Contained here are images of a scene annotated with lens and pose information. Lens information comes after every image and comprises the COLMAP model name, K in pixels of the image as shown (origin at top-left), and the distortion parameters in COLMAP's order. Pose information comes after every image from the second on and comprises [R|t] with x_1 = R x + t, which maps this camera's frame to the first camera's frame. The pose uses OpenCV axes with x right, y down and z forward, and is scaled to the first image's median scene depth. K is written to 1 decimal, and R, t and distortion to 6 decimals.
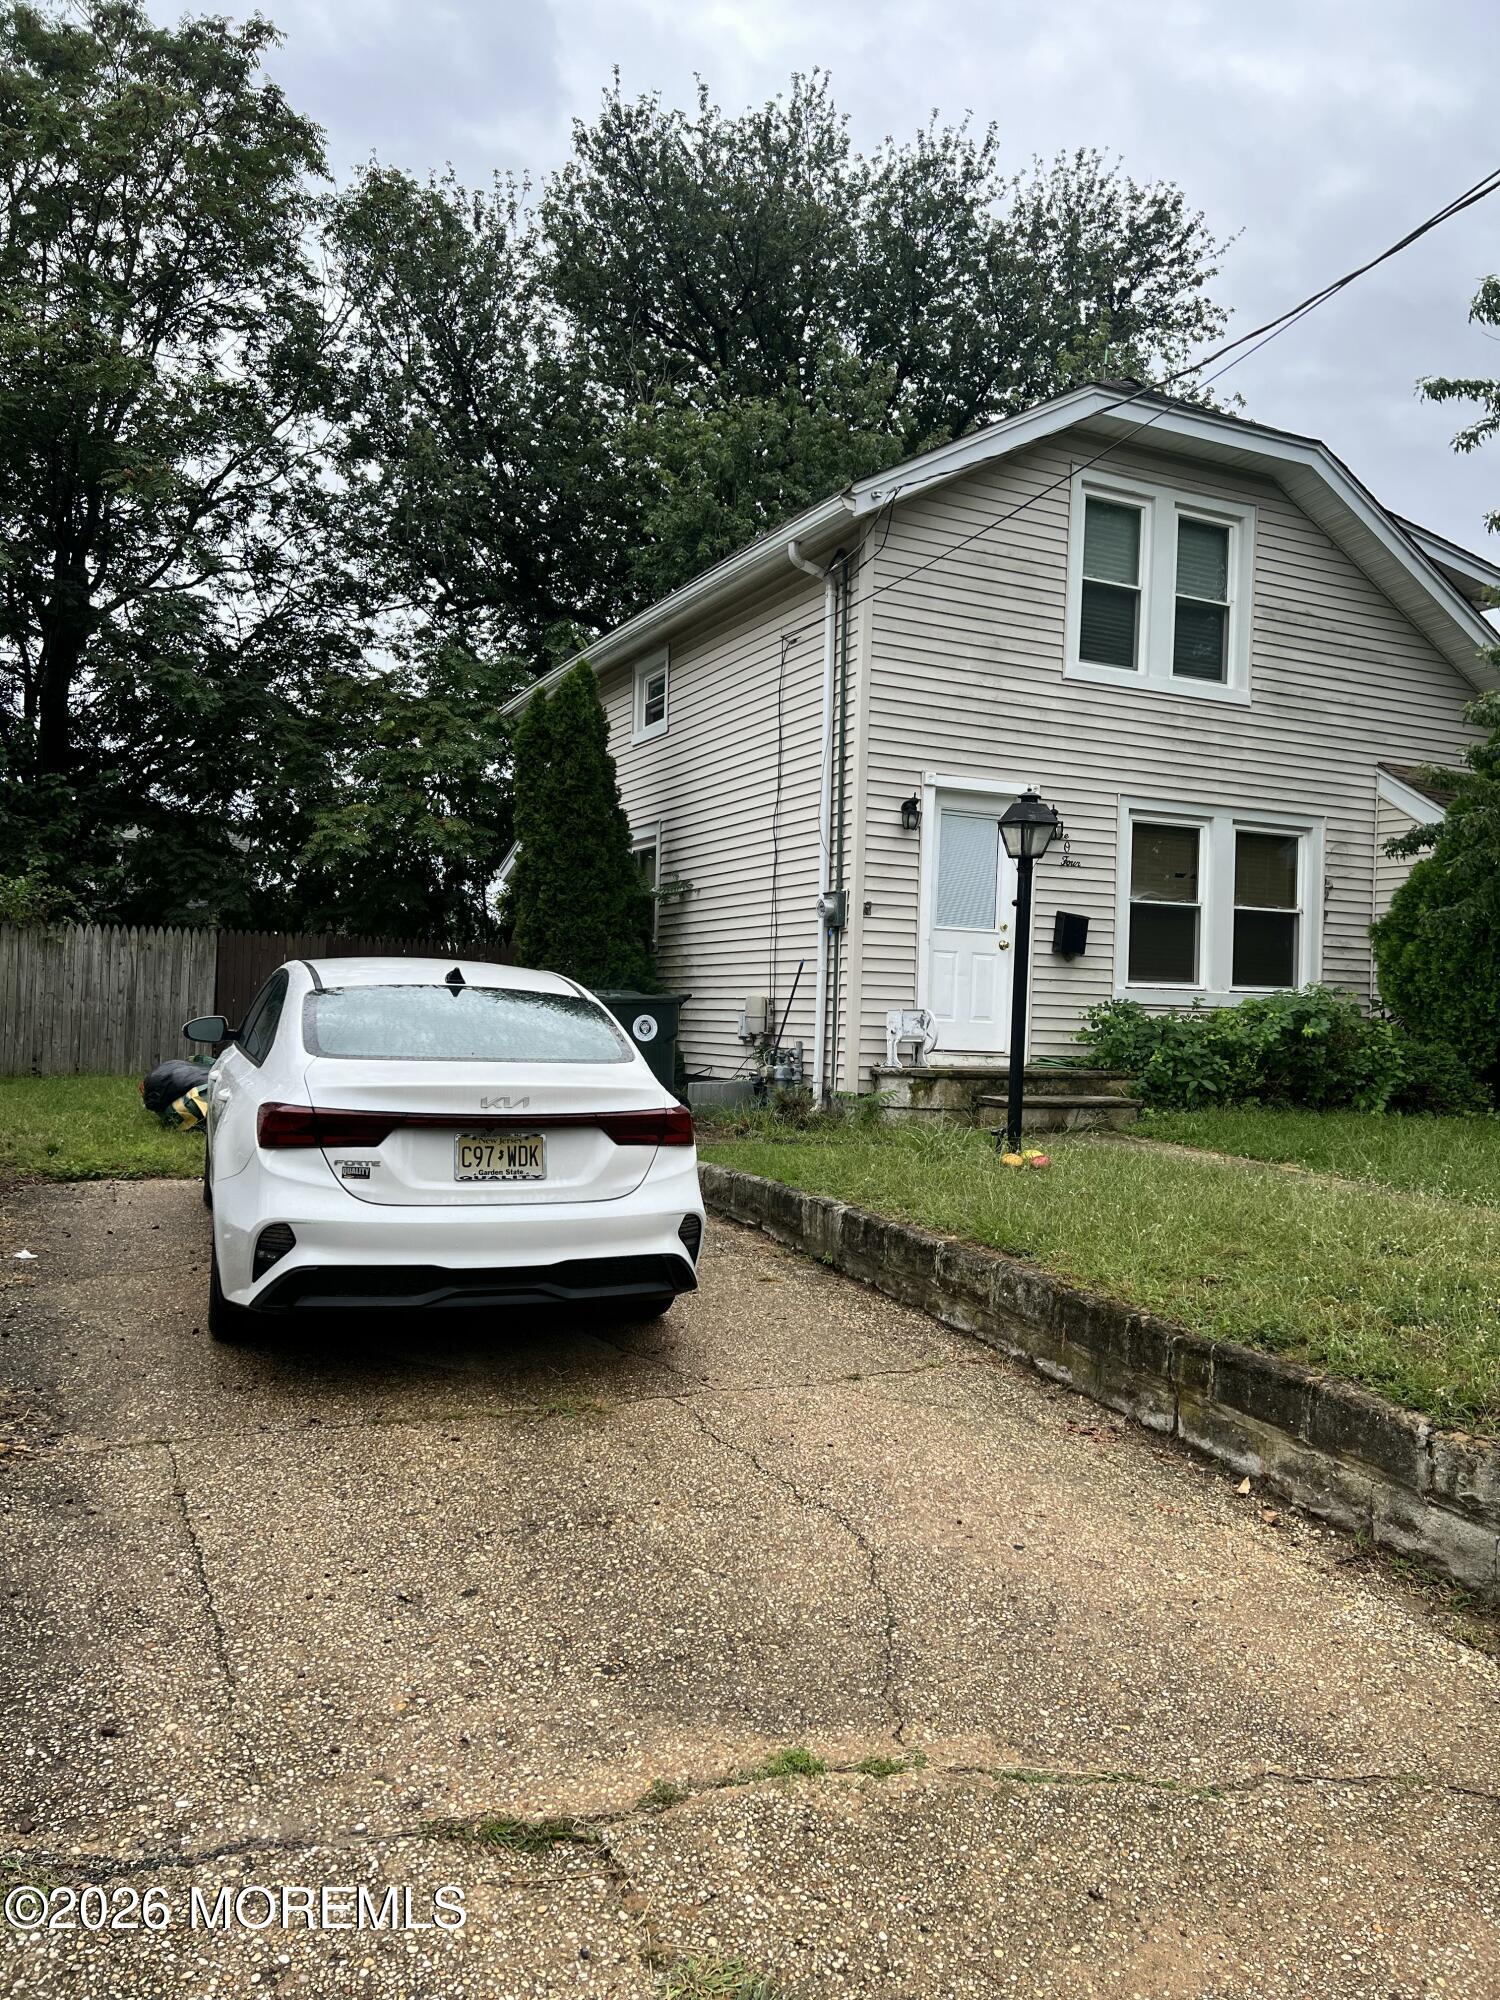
lens RADIAL K [[1505.5, 0, 747.4], [0, 1505.5, 1005.5], [0, 0, 1]] dist [0.056280, -0.011178]
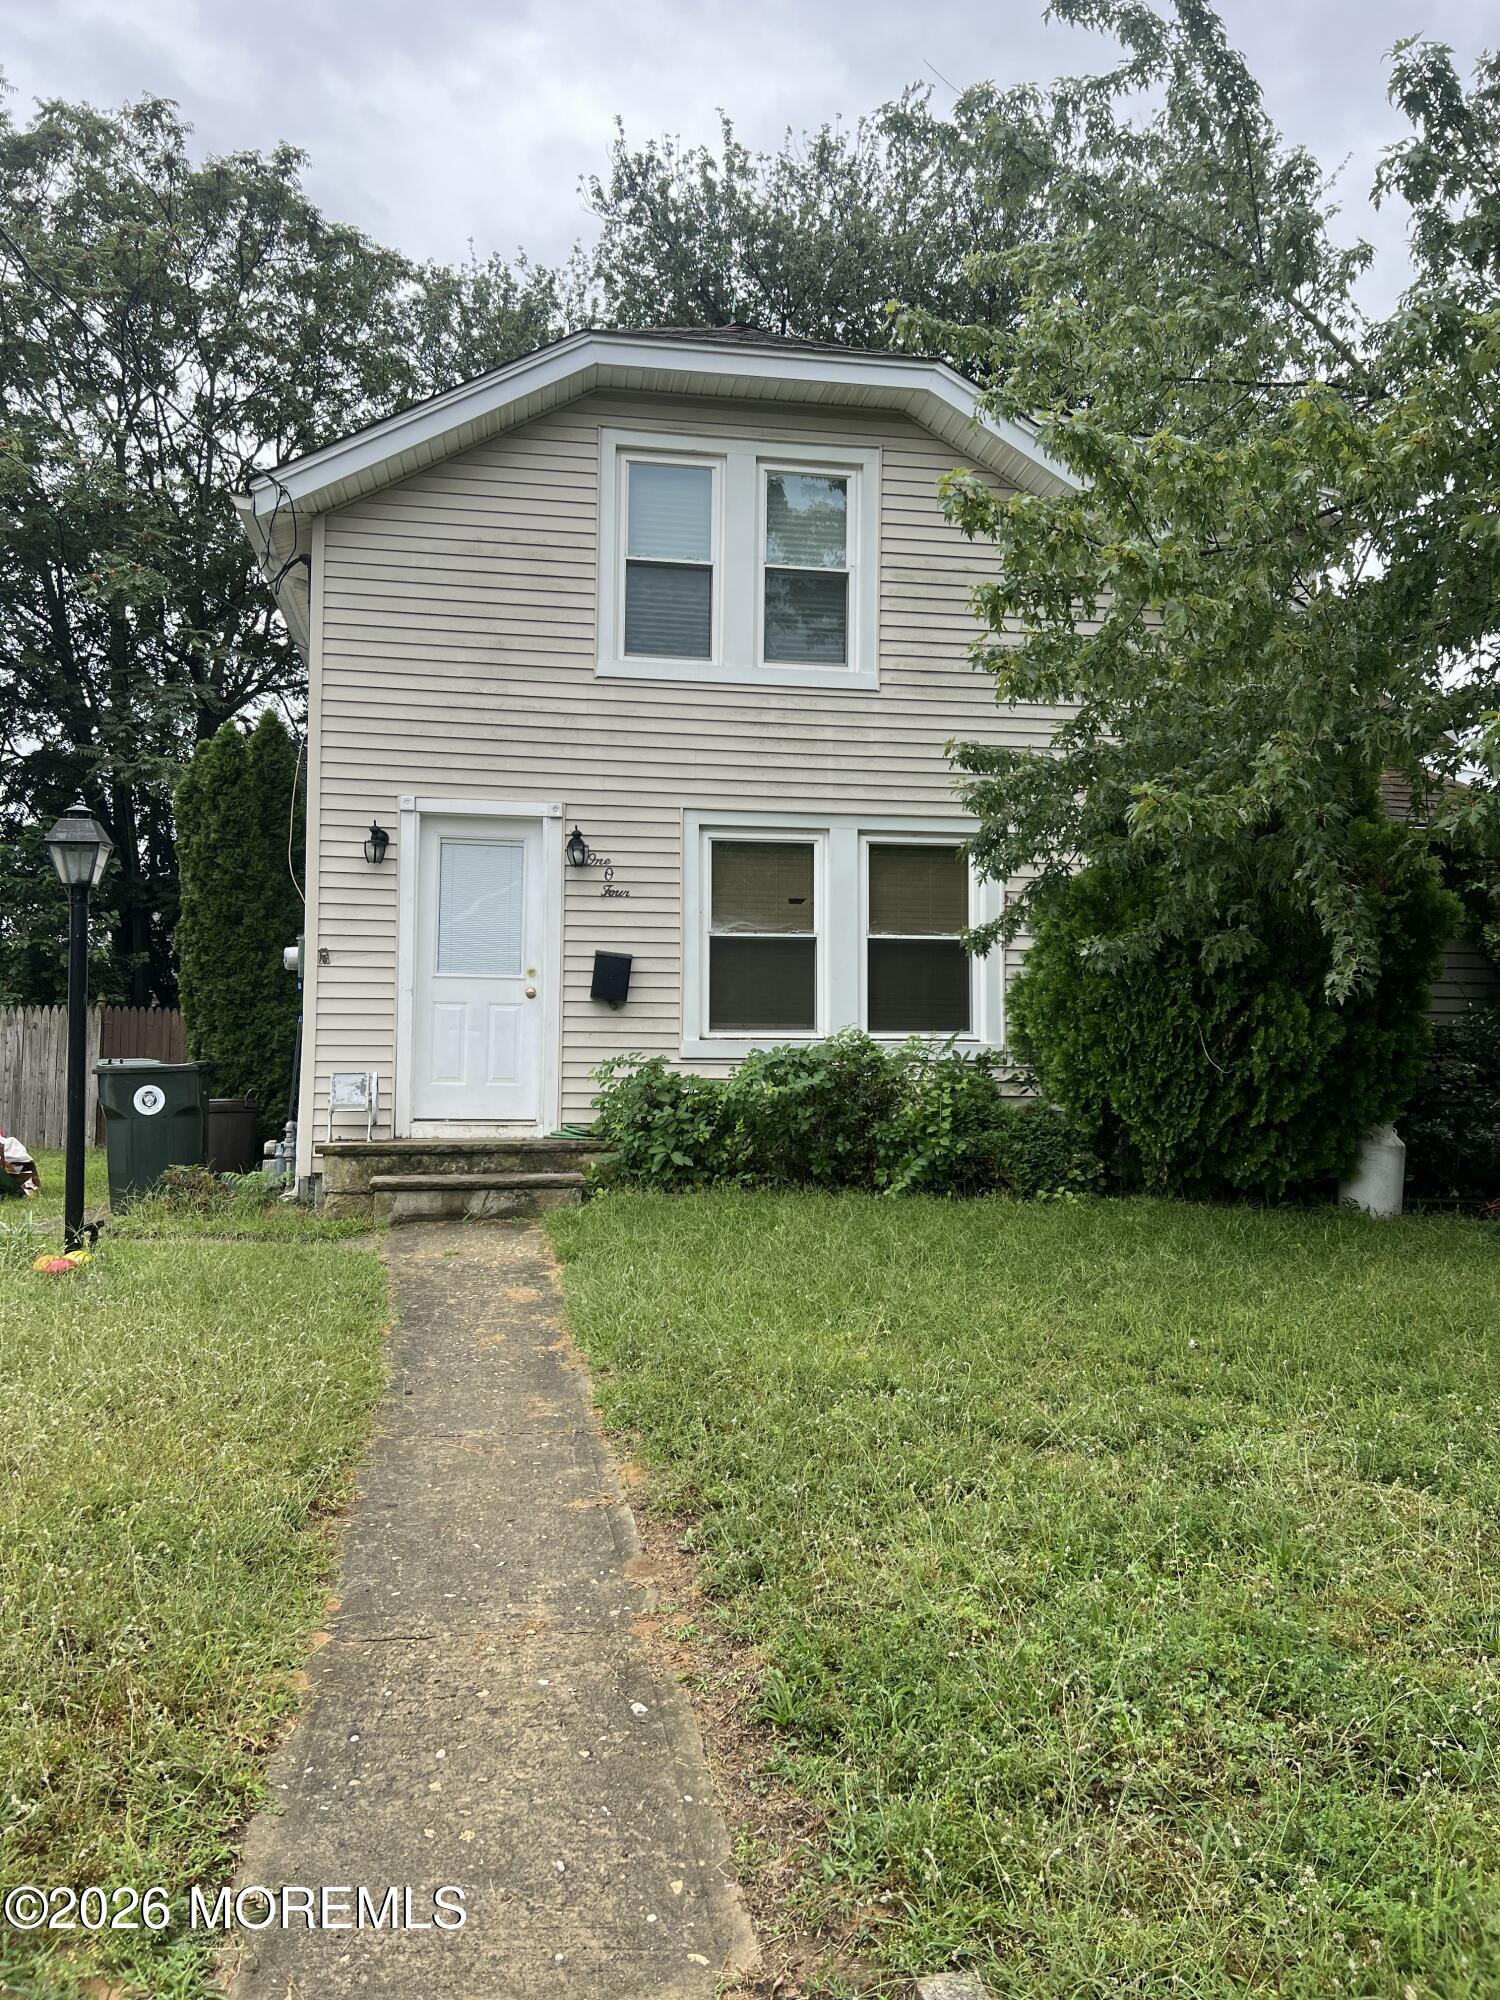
lens RADIAL K [[1505.5, 0, 750.9], [0, 1505.5, 995.9], [0, 0, 1]] dist [0.056280, -0.011178]
pose [[0.954597, -0.035605, -0.295764, 0.516754], [0.020665, 0.998355, -0.053485, 0.009025], [0.297181, 0.044945, 0.953763, 0.220254]]
